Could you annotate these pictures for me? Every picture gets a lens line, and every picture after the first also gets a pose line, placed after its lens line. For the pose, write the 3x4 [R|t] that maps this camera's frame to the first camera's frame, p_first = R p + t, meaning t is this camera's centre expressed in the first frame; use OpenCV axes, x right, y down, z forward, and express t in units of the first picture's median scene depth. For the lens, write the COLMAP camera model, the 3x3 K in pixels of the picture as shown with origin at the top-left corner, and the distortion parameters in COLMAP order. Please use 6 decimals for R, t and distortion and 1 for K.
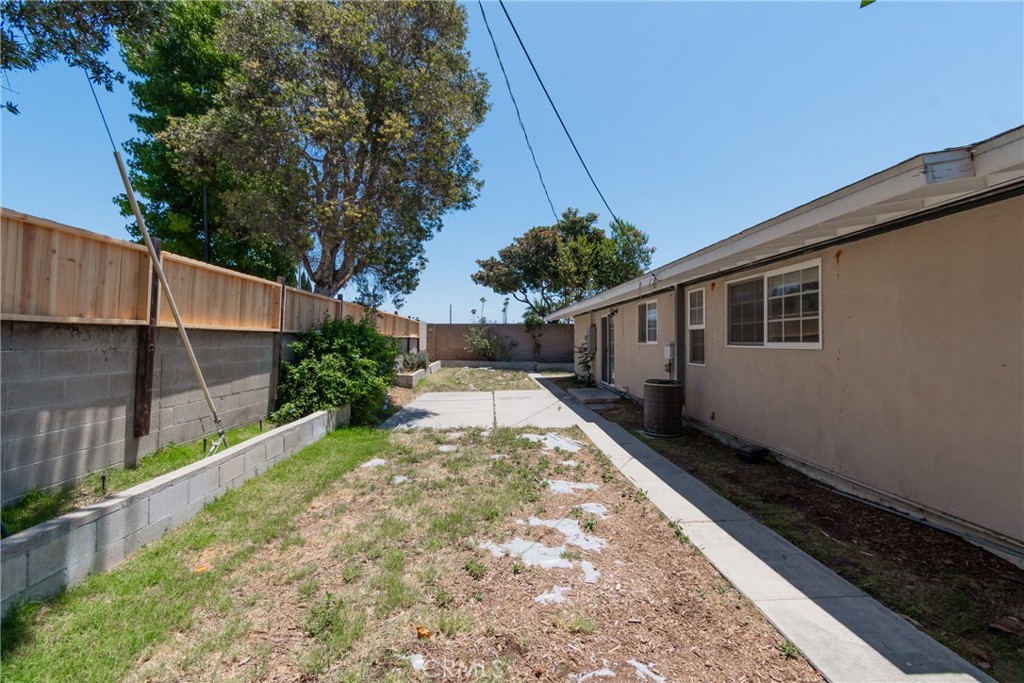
lens RADIAL K [[436.4, 0, 512.8], [0, 436.4, 340.0], [0, 0, 1]] dist [0.000836, -0.000226]
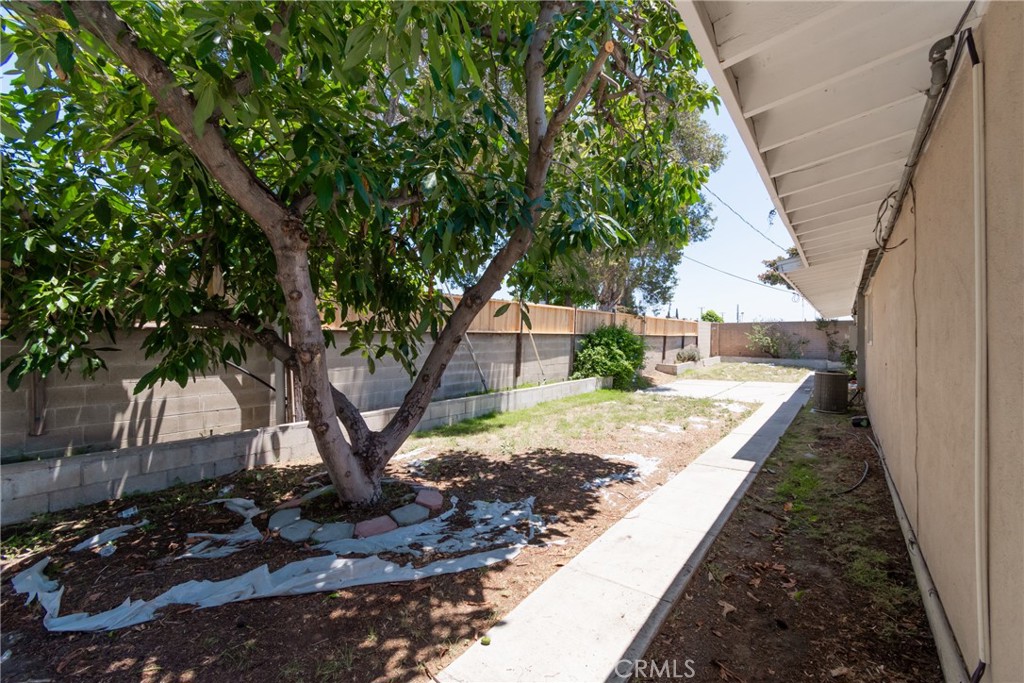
lens RADIAL K [[455.6, 0, 515.6], [0, 455.6, 337.8], [0, 0, 1]] dist [0.000121, -0.001432]
pose [[0.760222, 0.001024, -0.649662, 0.521073], [0.000339, 0.999998, 0.001974, -0.006431], [0.649663, -0.001721, 0.760220, -0.618937]]
